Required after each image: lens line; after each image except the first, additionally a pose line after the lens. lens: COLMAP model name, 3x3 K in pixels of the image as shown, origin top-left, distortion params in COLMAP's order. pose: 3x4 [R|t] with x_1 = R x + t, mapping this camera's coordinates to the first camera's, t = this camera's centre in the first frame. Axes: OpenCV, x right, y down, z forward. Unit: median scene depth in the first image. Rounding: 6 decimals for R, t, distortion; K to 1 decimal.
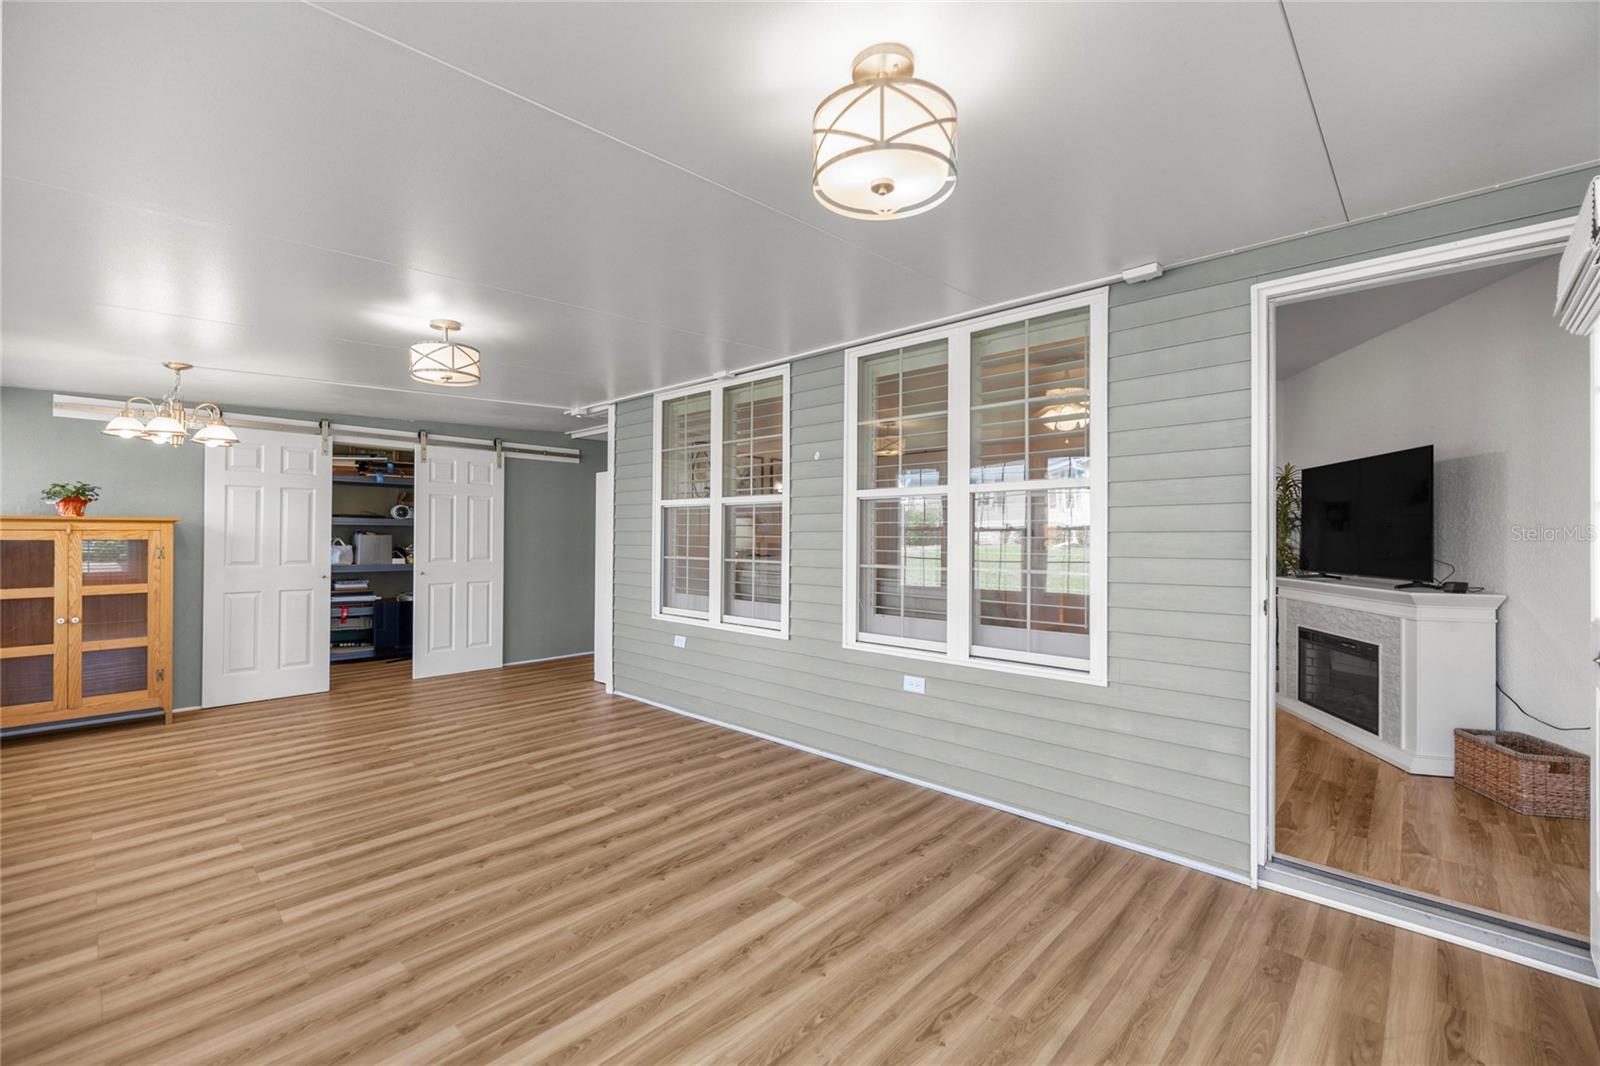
lens RADIAL K [[670.1, 0, 790.9], [0, 670.1, 525.5], [0, 0, 1]] dist [0.000135, -0.000080]
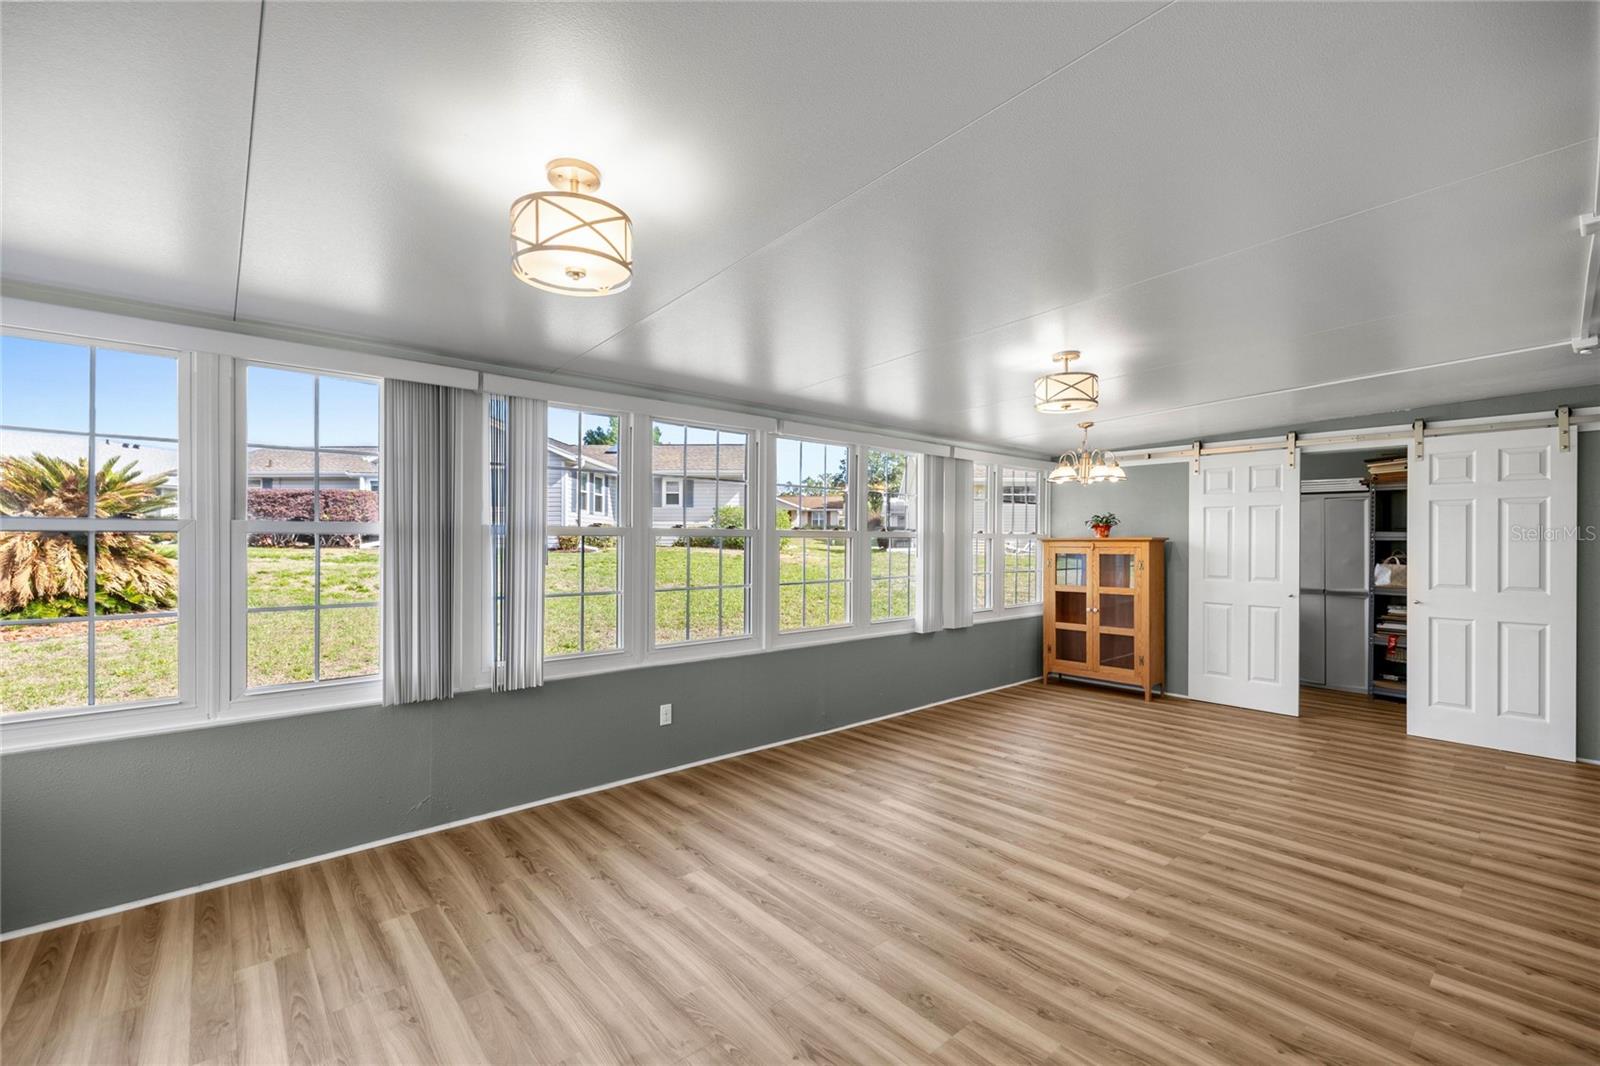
lens RADIAL K [[670.1, 0, 791.1], [0, 670.1, 545.8], [0, 0, 1]] dist [0.000135, -0.000080]
pose [[-0.089747, 0.002730, -0.995961, 0.476271], [0.010076, 0.999948, 0.001833, -0.005975], [0.995914, -0.009871, -0.089770, 0.551181]]
